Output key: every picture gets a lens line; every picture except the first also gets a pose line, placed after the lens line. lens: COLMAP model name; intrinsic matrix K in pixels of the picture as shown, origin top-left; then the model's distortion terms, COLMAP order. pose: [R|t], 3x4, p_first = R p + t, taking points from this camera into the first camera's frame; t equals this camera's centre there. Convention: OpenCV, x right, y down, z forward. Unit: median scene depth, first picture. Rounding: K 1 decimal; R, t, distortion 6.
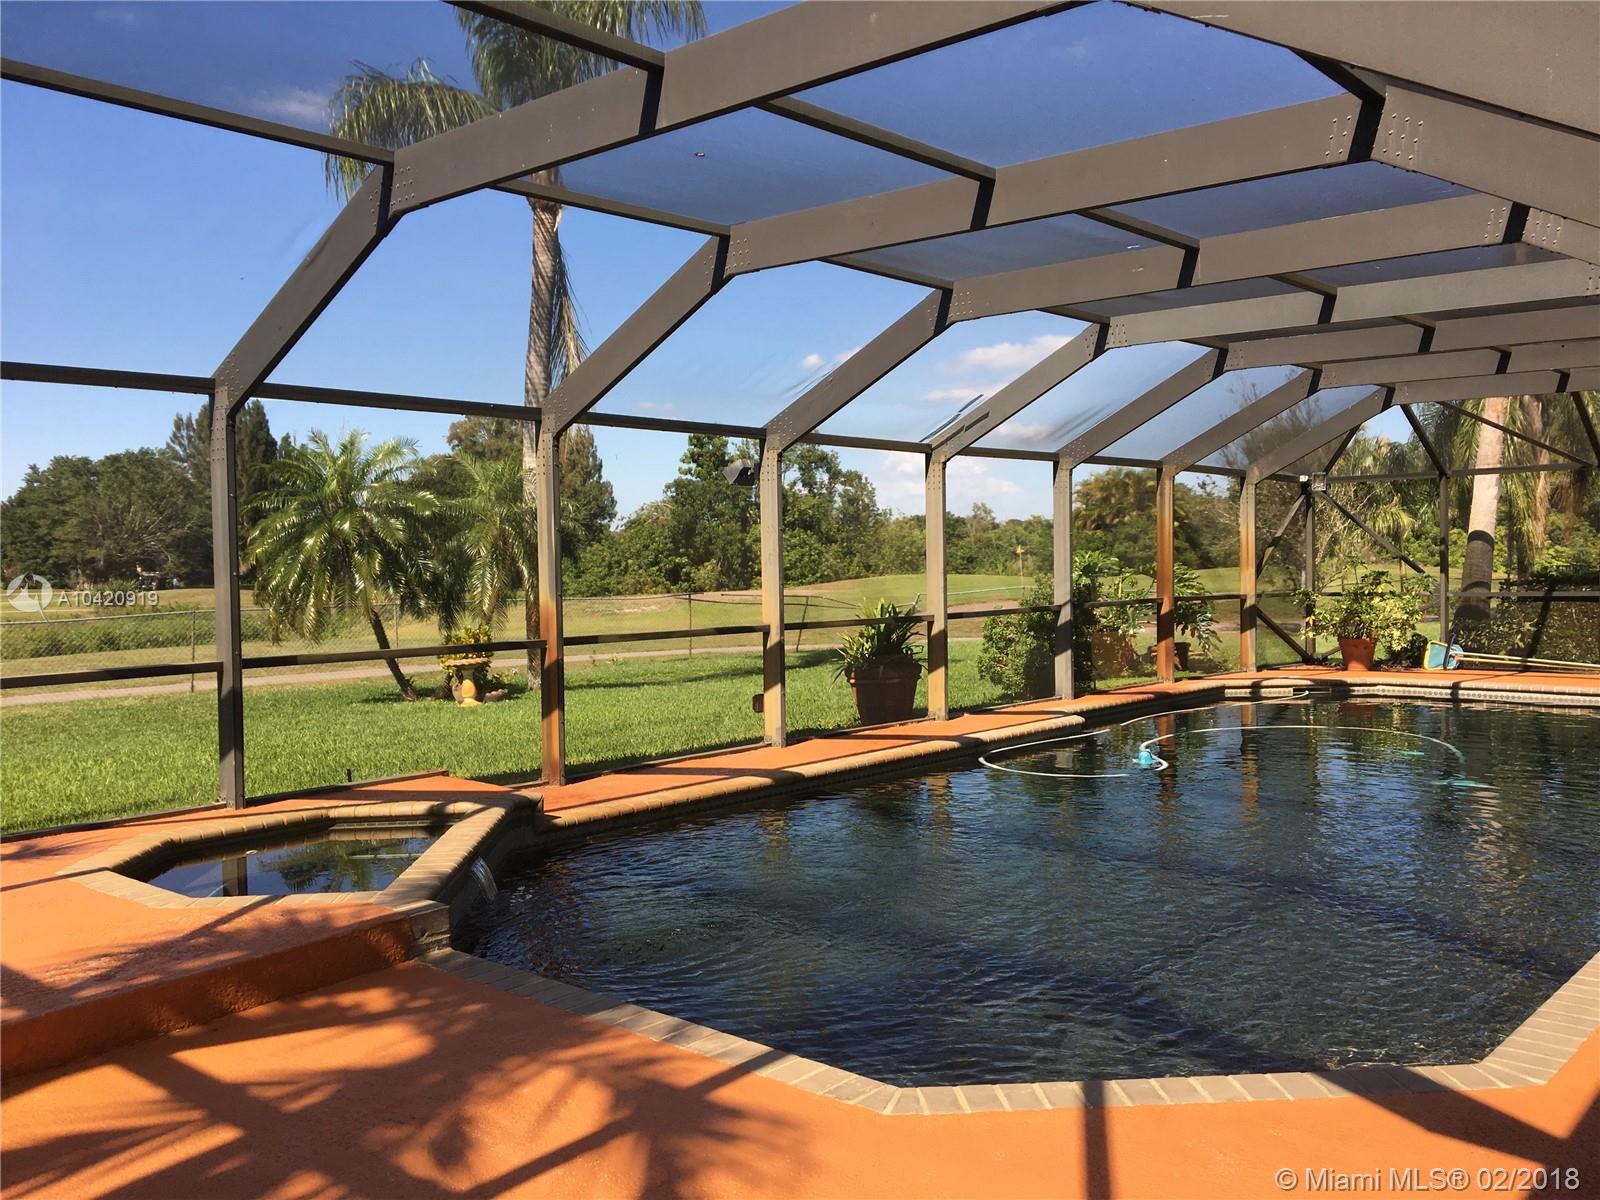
lens RADIAL K [[1364.0, 0, 793.5], [0, 1364.0, 592.3], [0, 0, 1]] dist [0.118318, -0.184965]
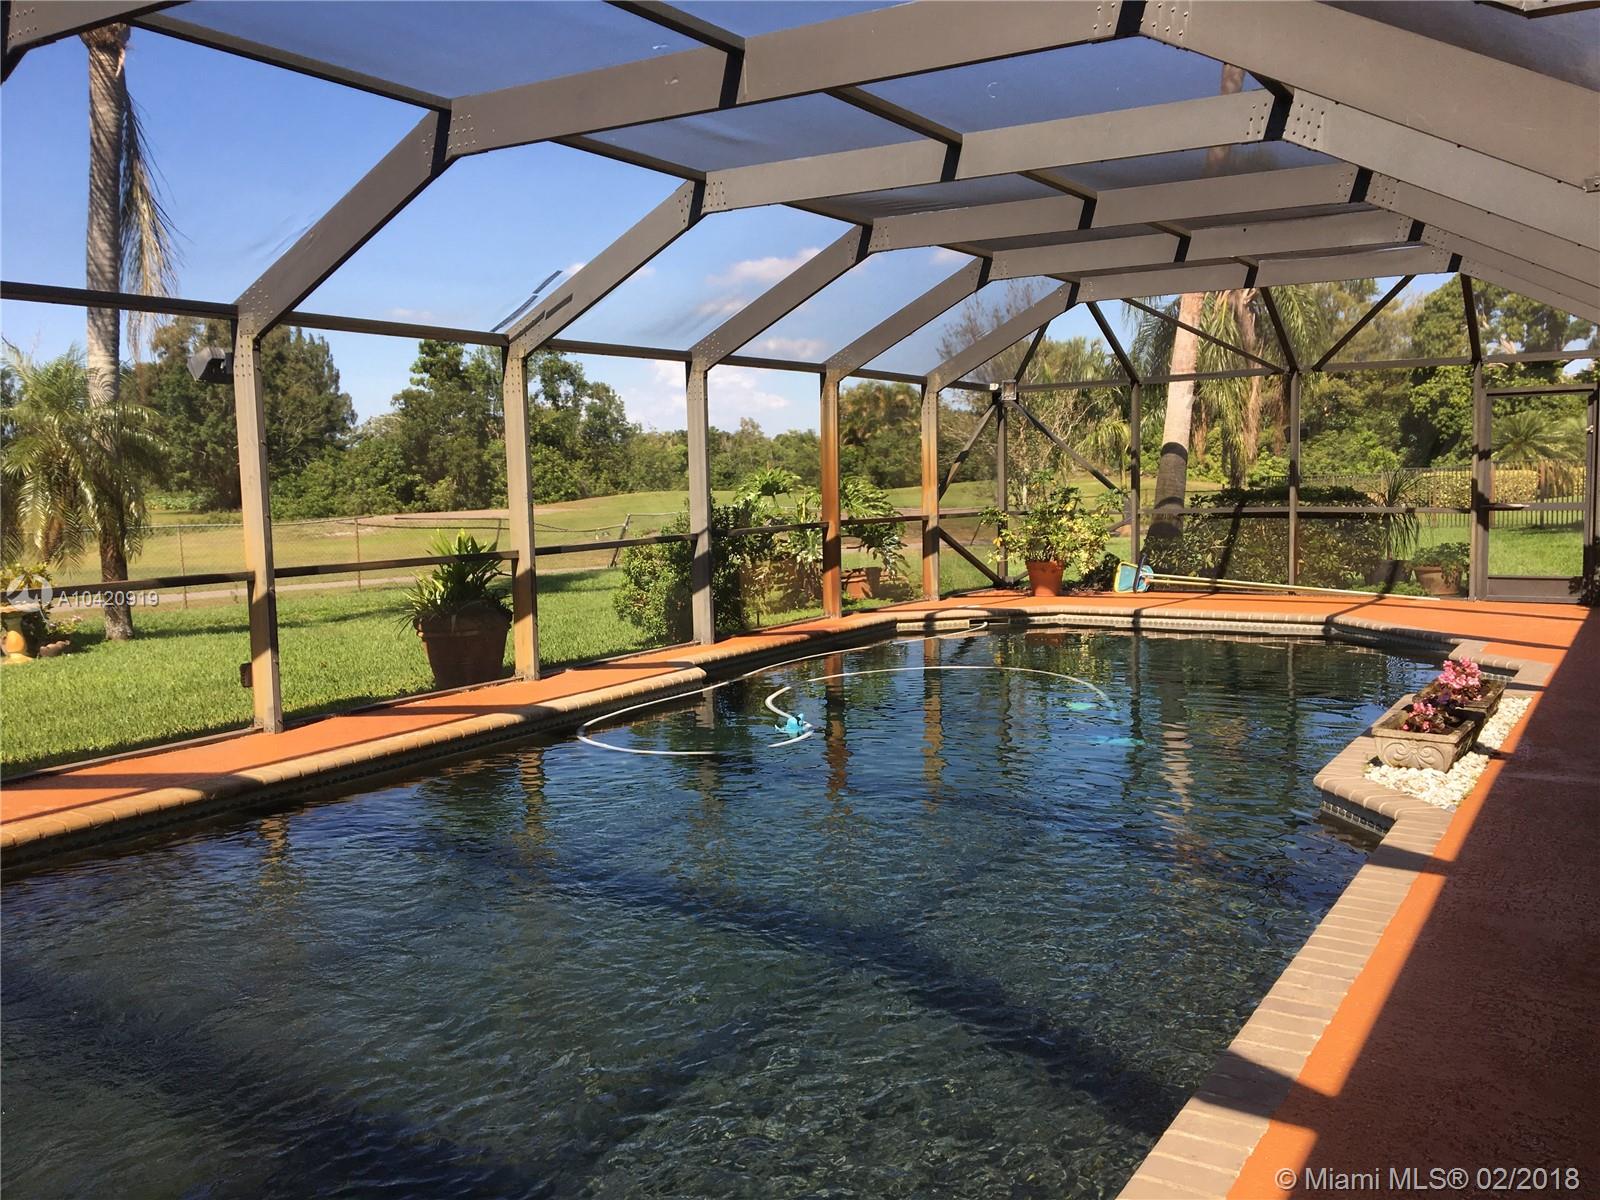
lens RADIAL K [[1364.0, 0, 793.5], [0, 1364.0, 592.3], [0, 0, 1]] dist [0.118318, -0.184965]
pose [[0.986623, -0.022343, 0.161479, 0.080884], [0.012352, 0.997961, 0.062615, -0.004489], [-0.162548, -0.059783, 0.984888, 0.109858]]
